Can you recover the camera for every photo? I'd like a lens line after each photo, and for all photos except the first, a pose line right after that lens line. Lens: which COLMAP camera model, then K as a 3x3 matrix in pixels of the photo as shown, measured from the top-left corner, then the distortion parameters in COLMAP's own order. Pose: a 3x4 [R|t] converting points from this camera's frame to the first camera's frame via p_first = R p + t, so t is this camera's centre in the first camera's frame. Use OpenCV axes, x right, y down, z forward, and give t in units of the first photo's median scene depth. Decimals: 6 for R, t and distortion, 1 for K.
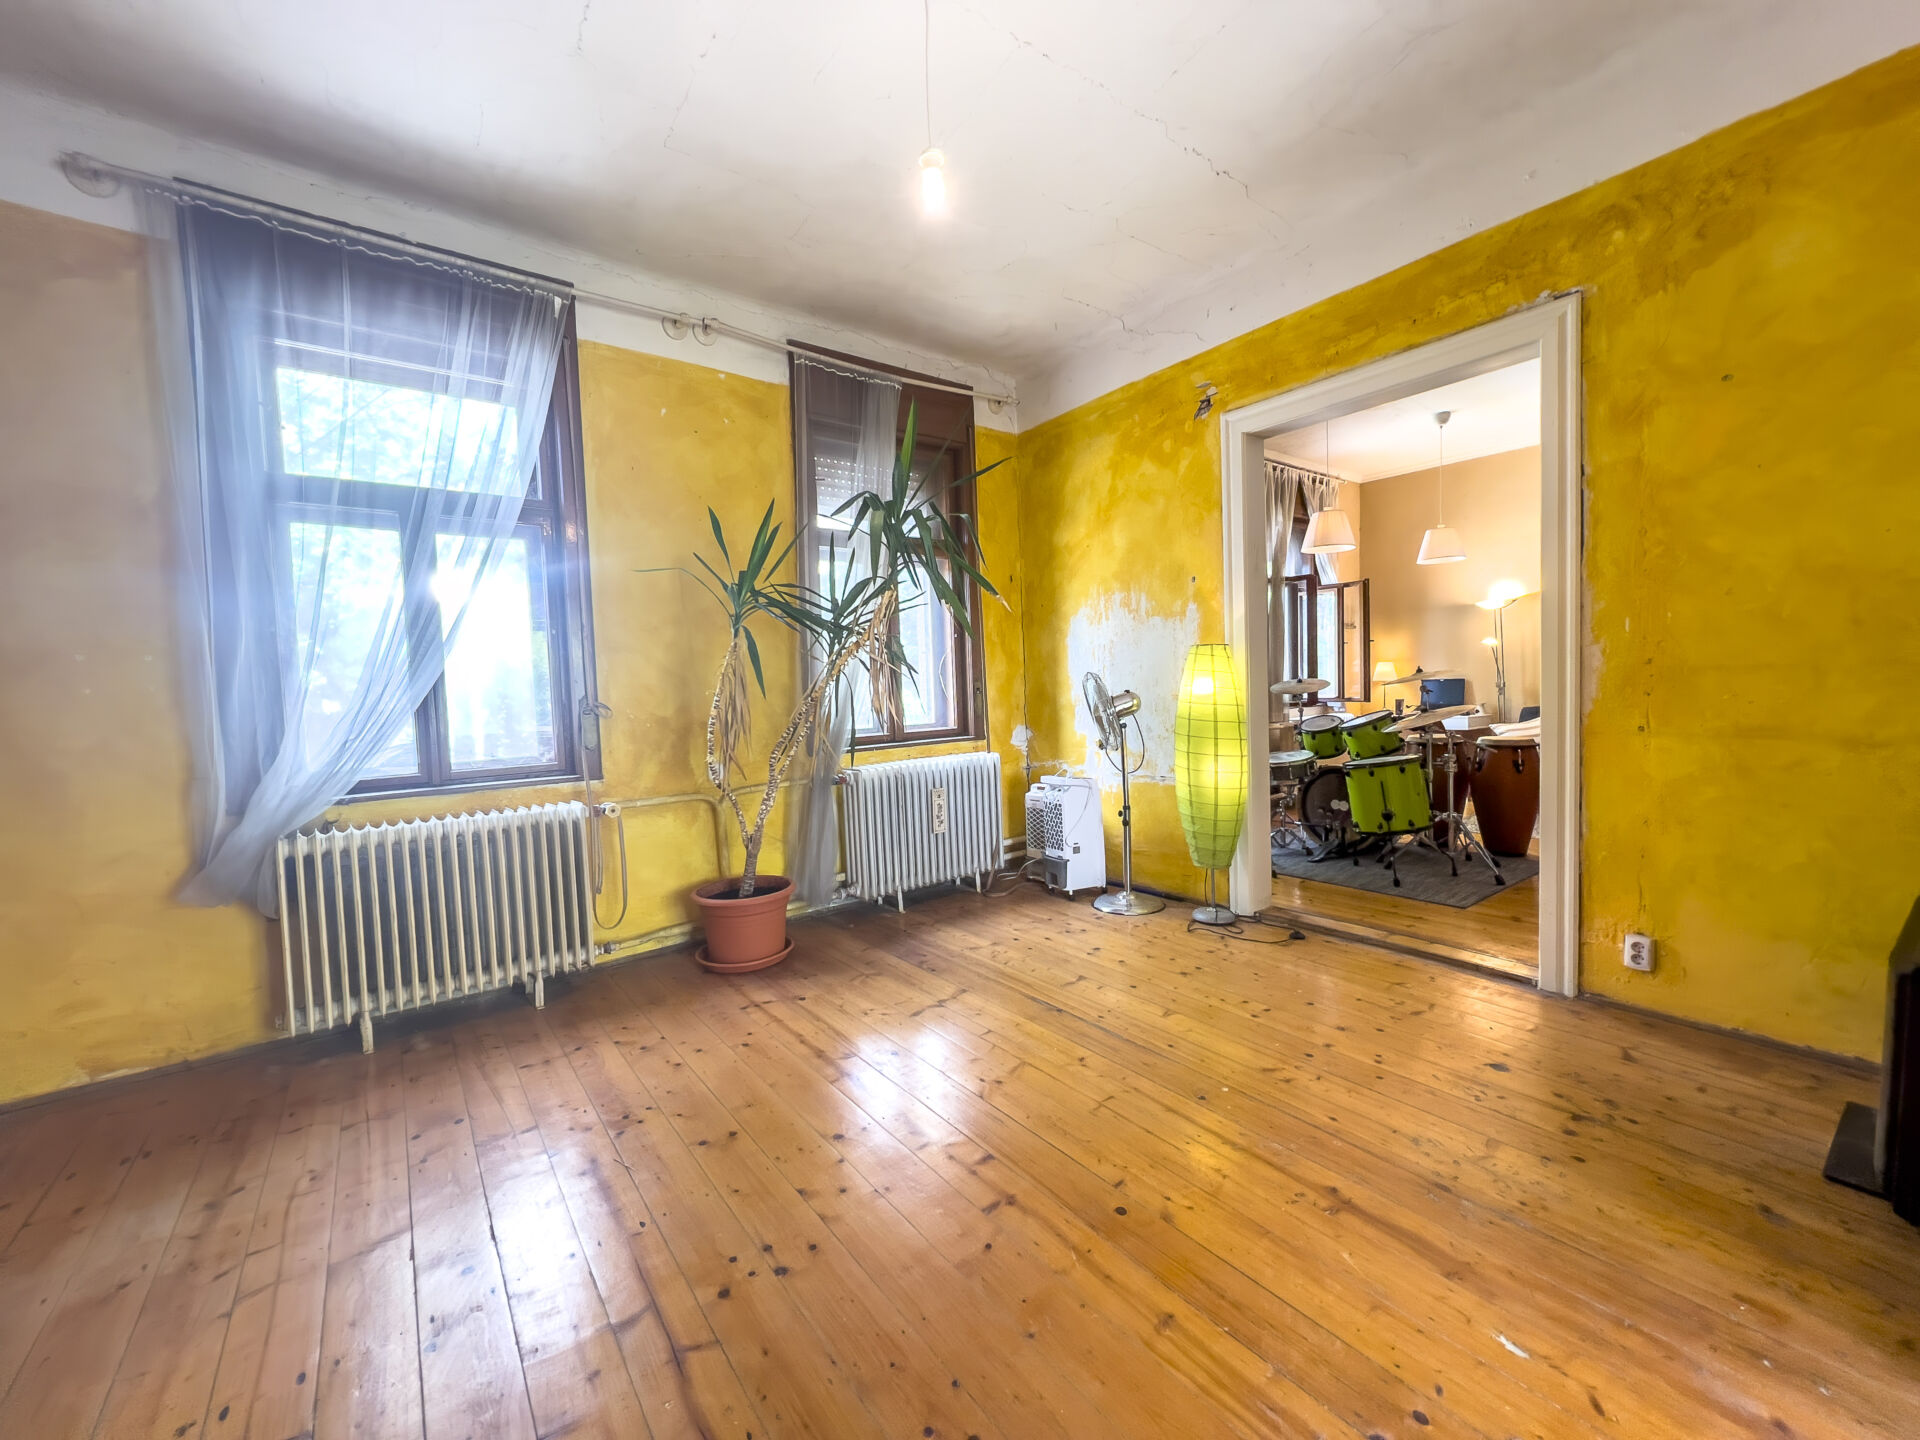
lens RADIAL K [[761.9, 0, 963.2], [0, 761.9, 722.8], [0, 0, 1]] dist [-0.001420, 0.000125]
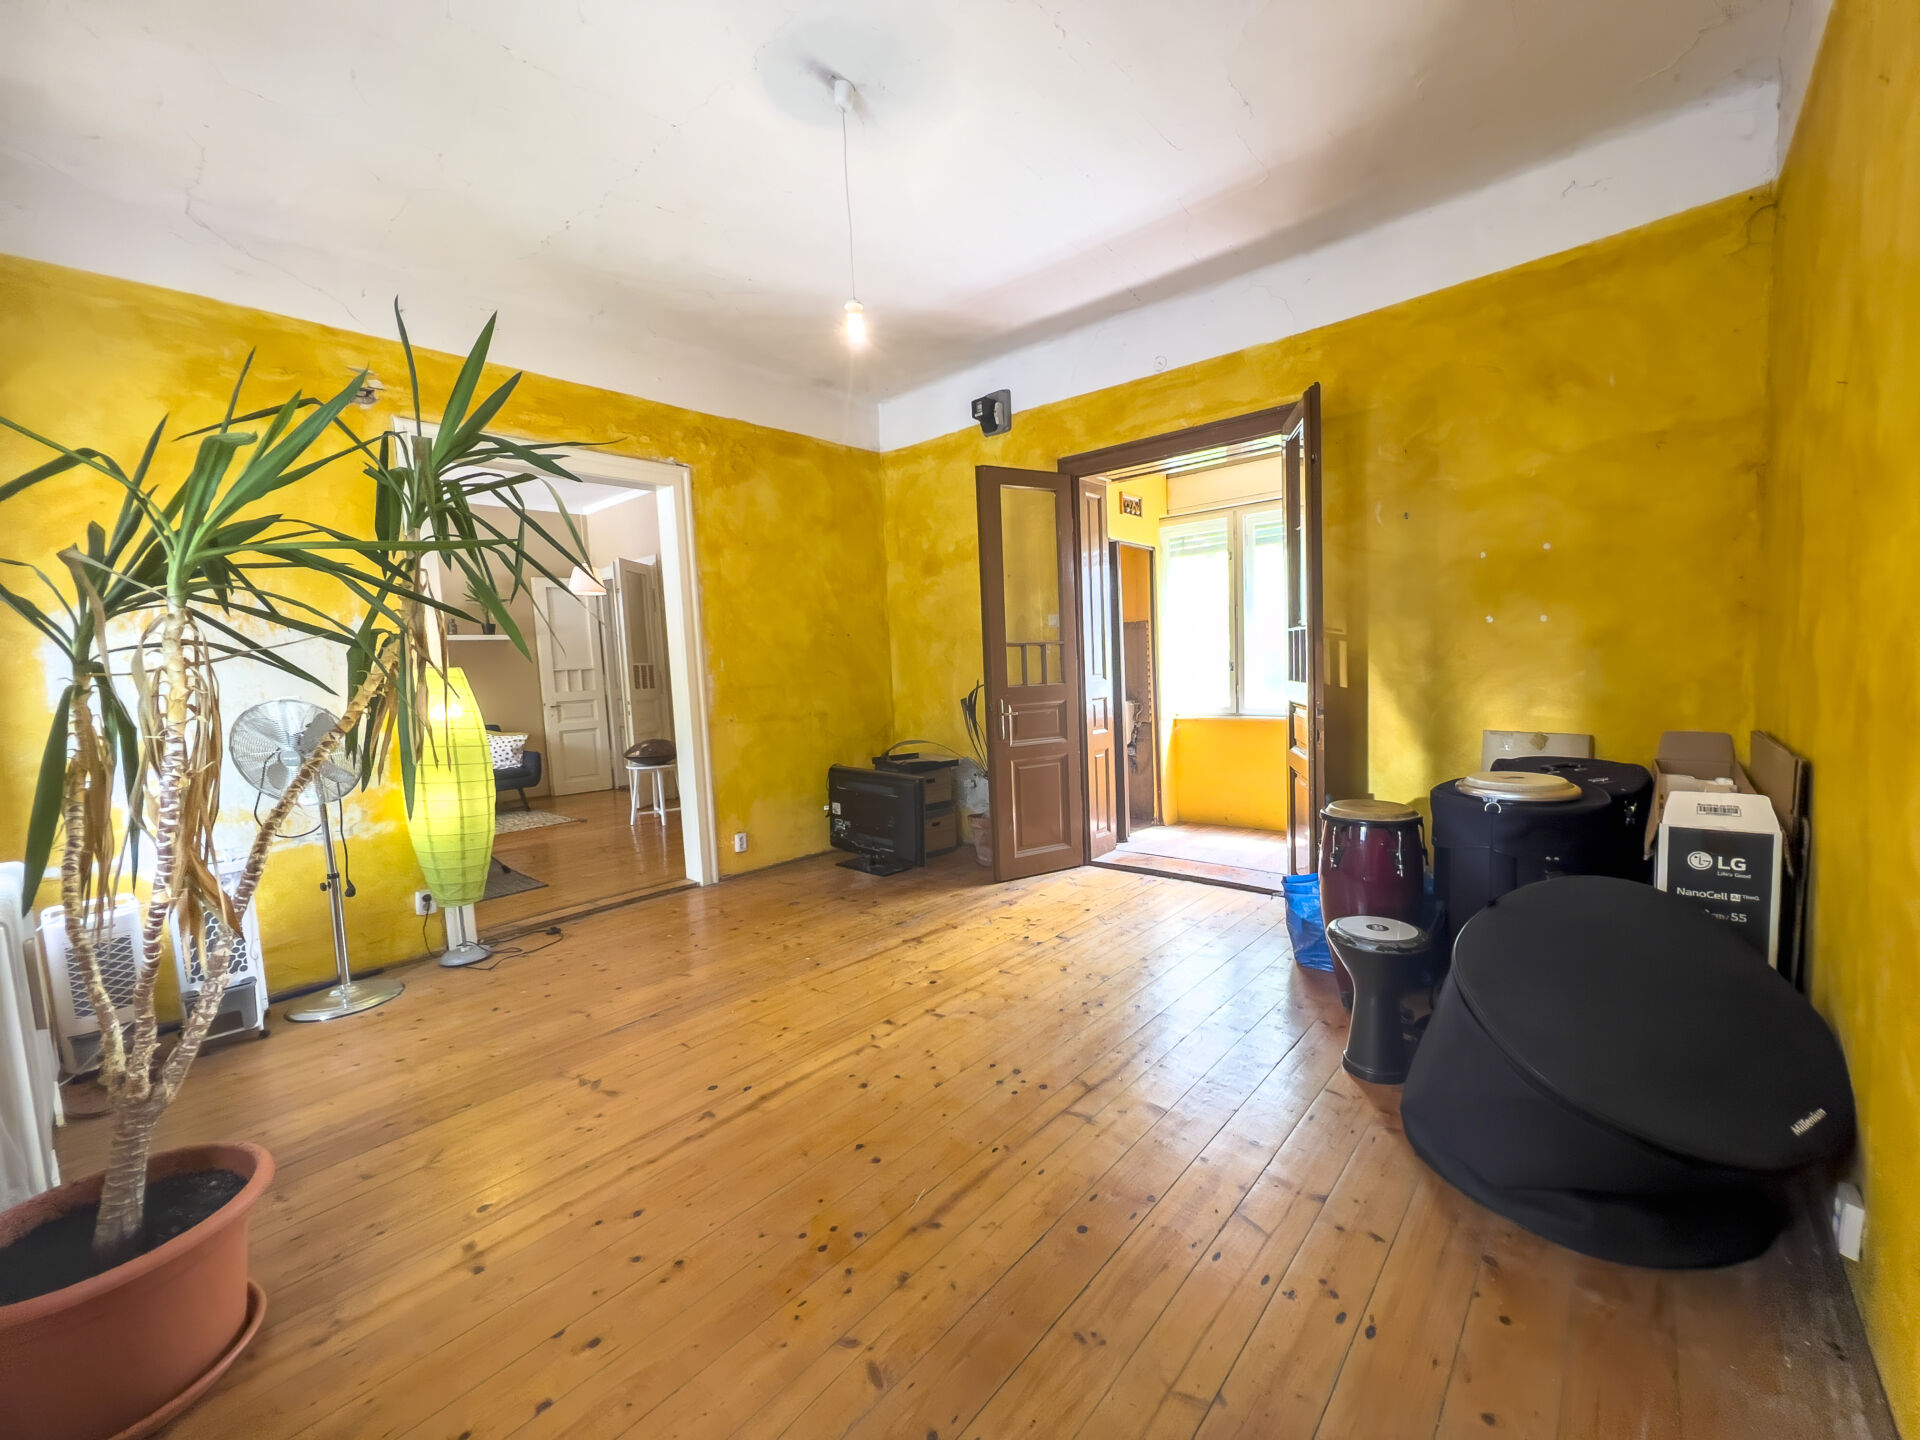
lens RADIAL K [[761.9, 0, 949.8], [0, 761.9, 725.0], [0, 0, 1]] dist [-0.001420, 0.000125]
pose [[-0.172733, -0.037493, 0.984255, -0.742675], [0.101017, 0.993332, 0.055567, -0.022679], [-0.979775, 0.109024, -0.167793, 0.583679]]
